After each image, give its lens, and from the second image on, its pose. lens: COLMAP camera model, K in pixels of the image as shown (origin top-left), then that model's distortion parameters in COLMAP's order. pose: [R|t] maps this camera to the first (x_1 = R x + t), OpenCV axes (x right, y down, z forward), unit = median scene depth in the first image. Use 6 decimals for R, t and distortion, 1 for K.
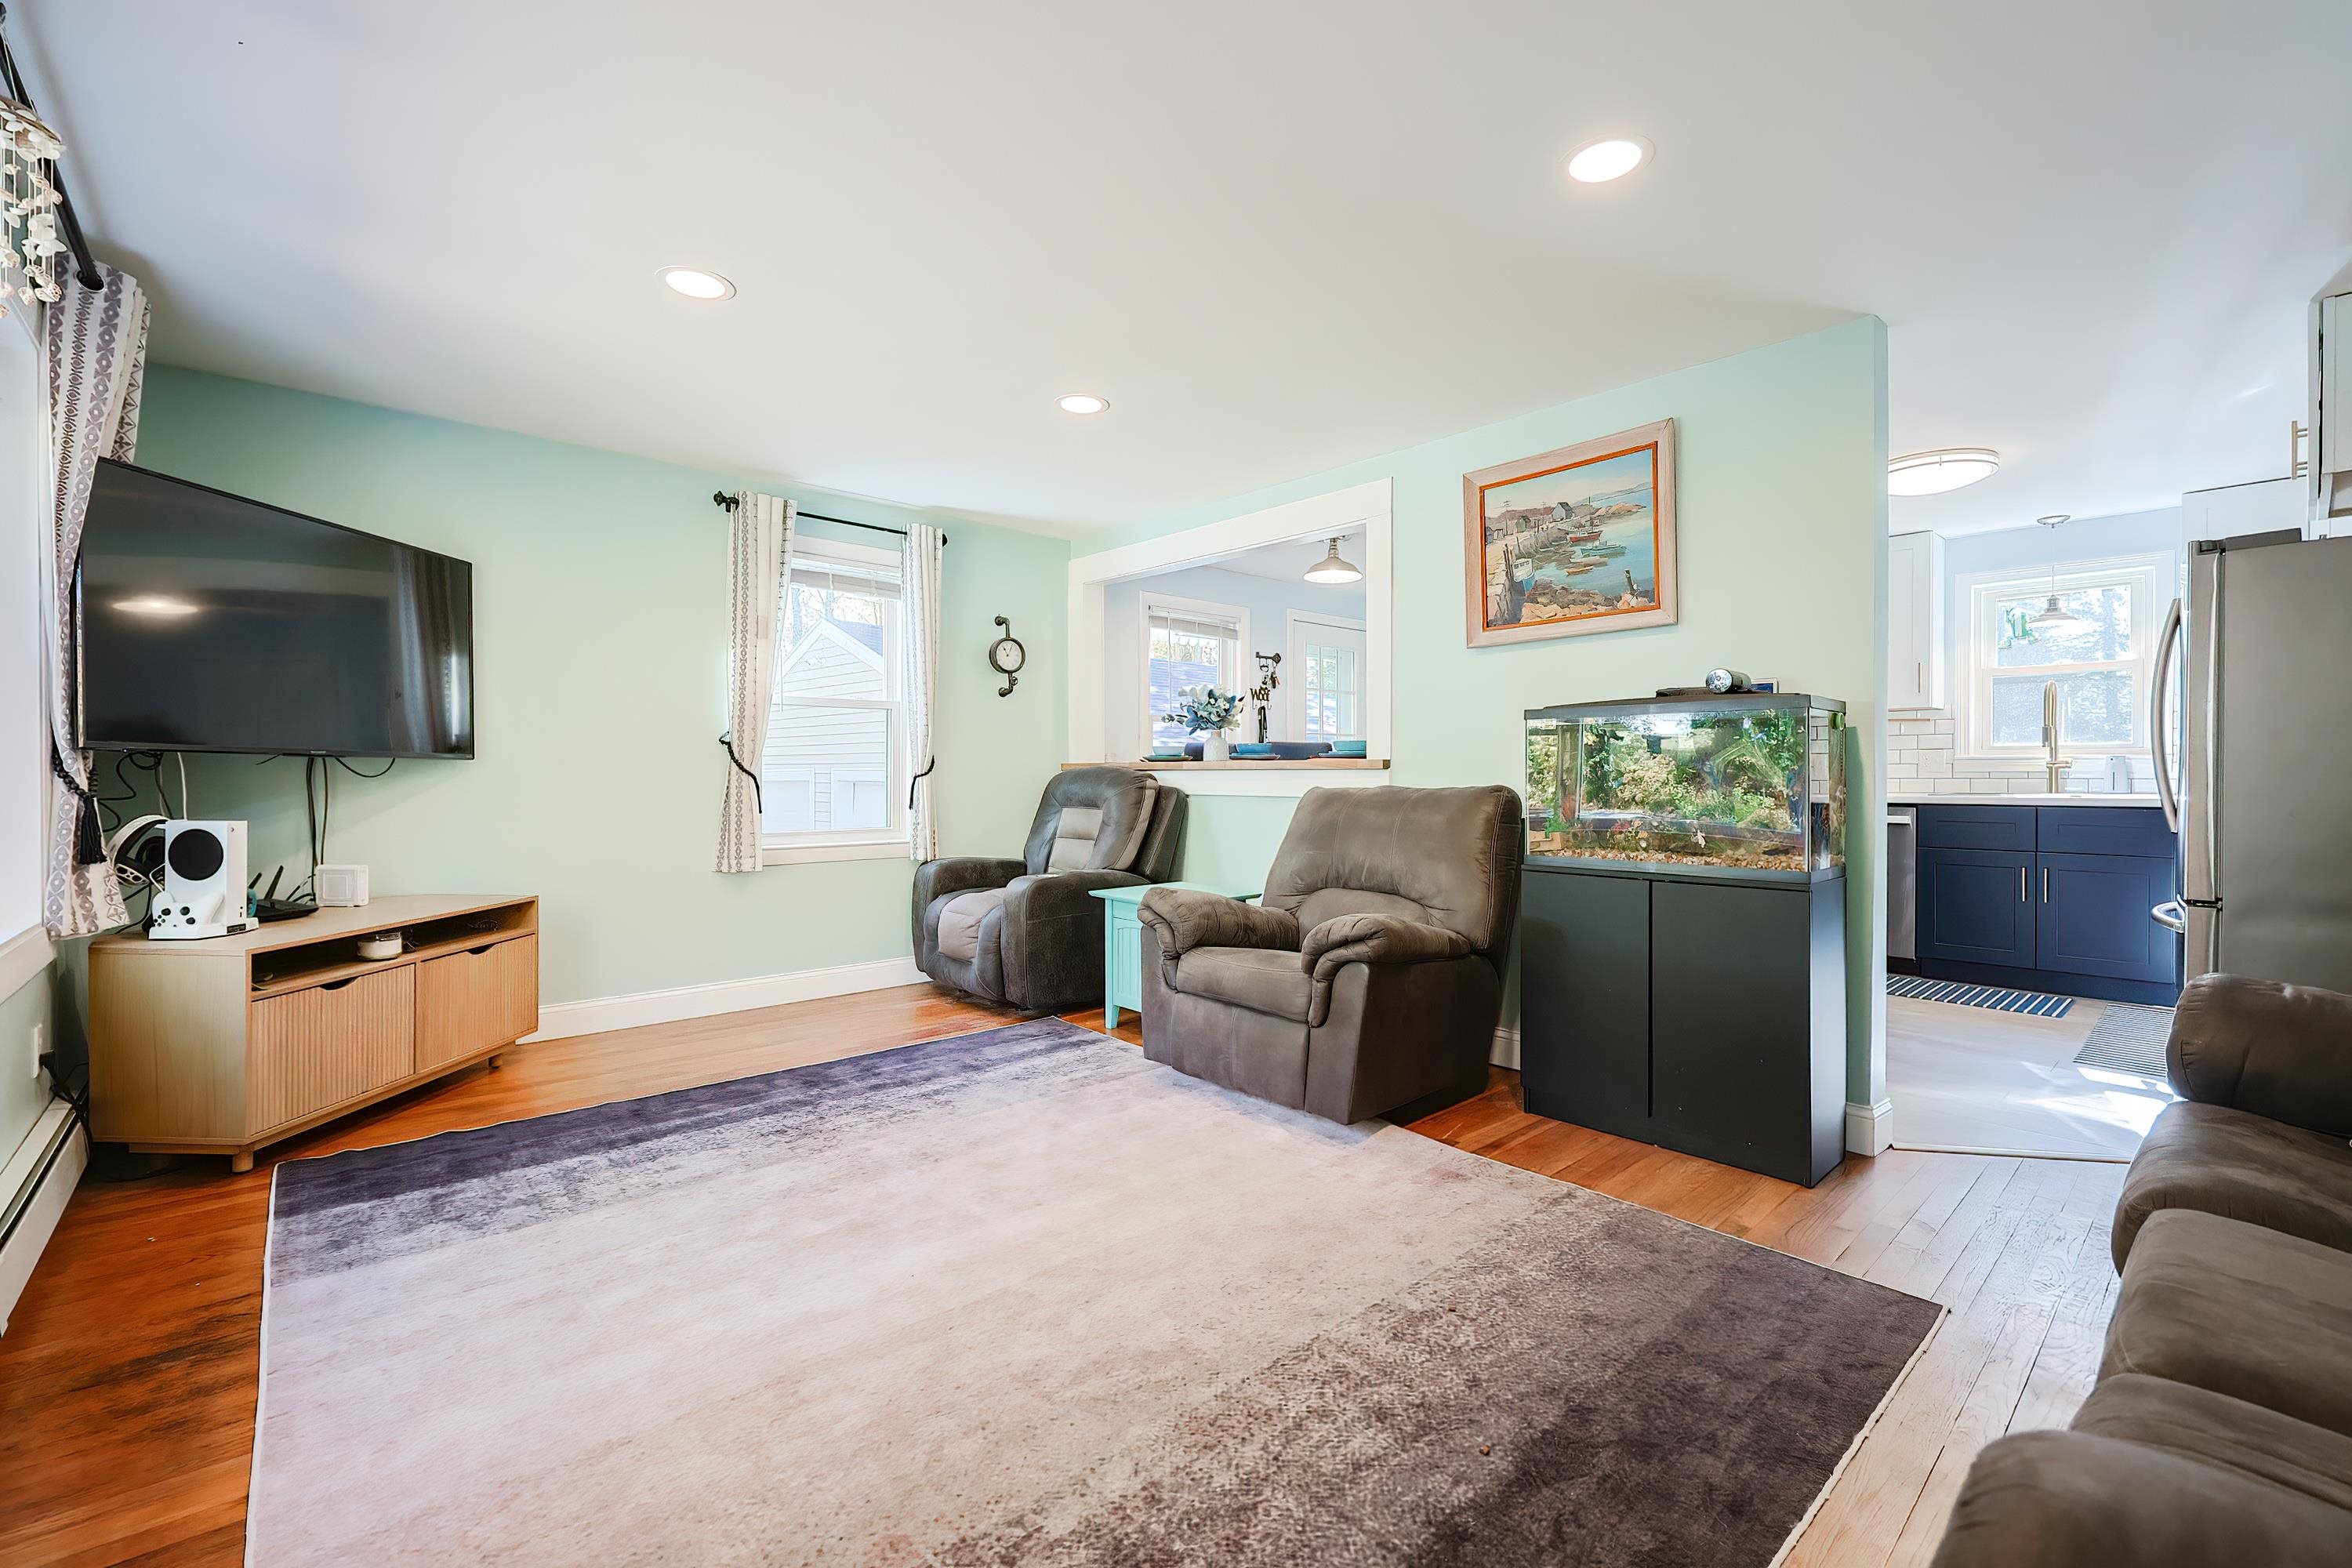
lens RADIAL K [[1007.5, 0, 1199.7], [0, 1007.5, 772.0], [0, 0, 1]] dist [-0.000698, -0.000224]
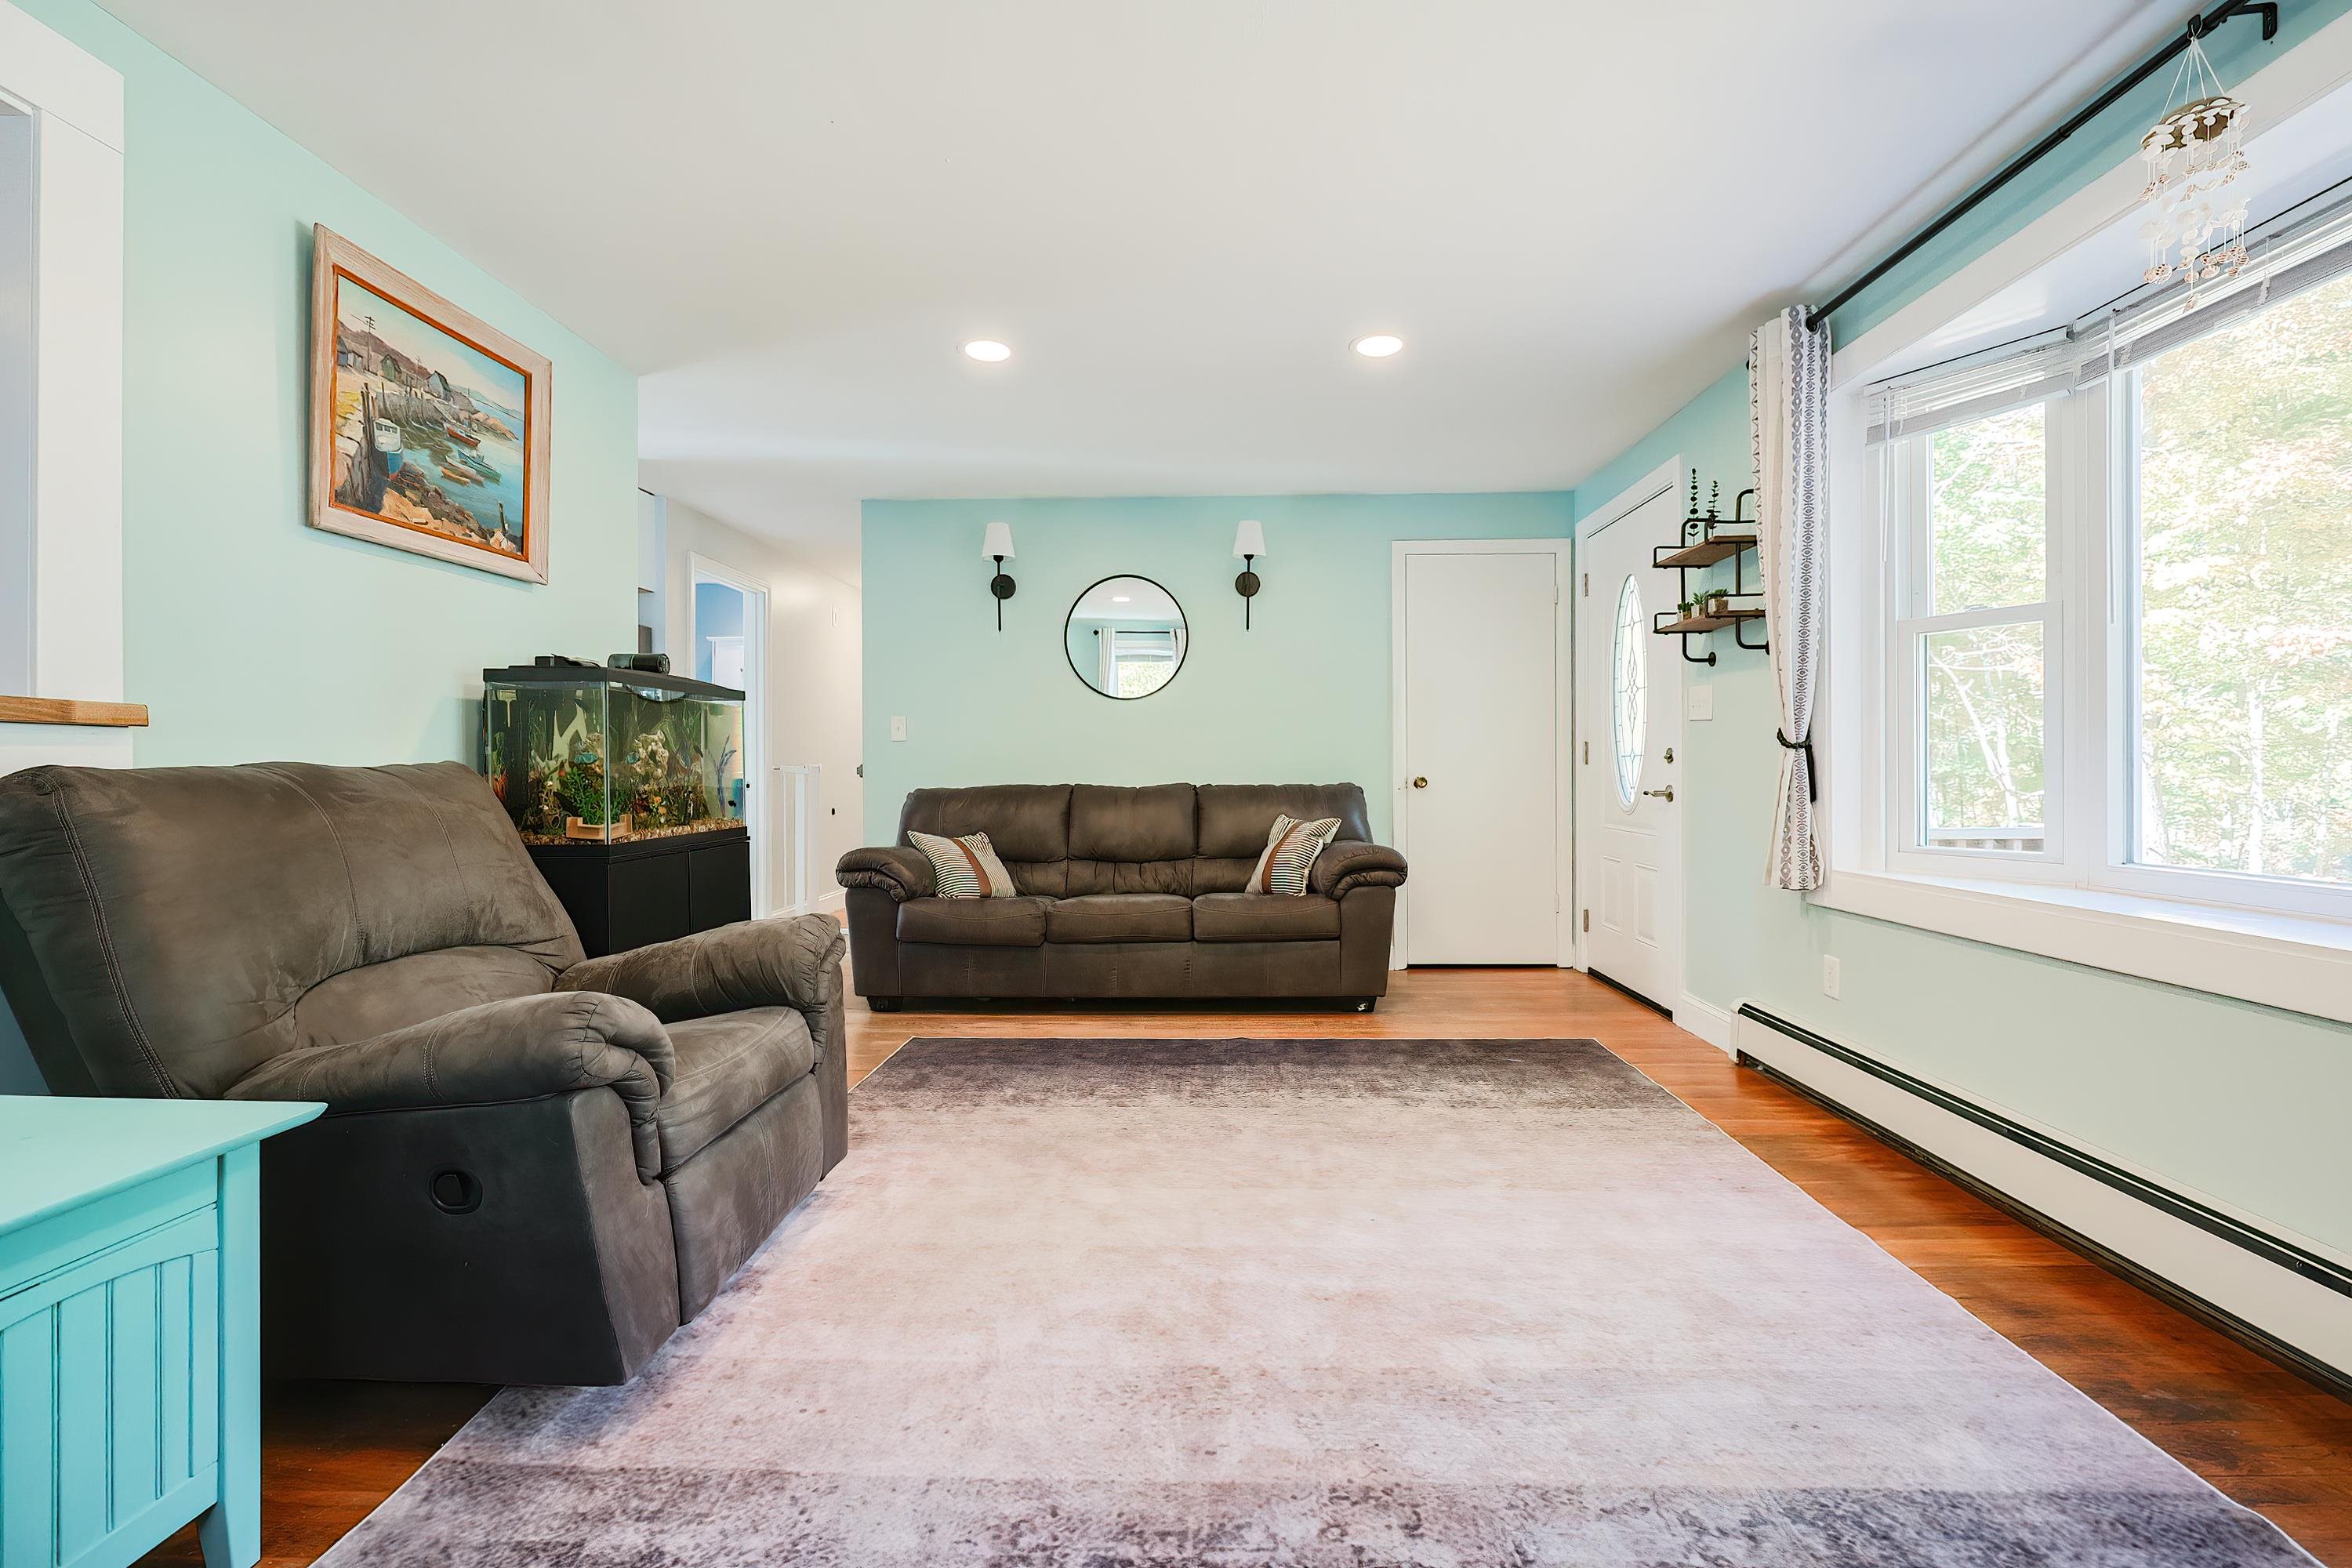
lens RADIAL K [[996.5, 0, 1172.7], [0, 996.5, 777.2], [0, 0, 1]] dist [-0.003544, 0.000407]
pose [[-0.711012, -0.003537, 0.703171, -0.556185], [0.001509, 0.999977, 0.006556, 0.021504], [-0.703178, 0.005723, -0.710991, 1.210058]]
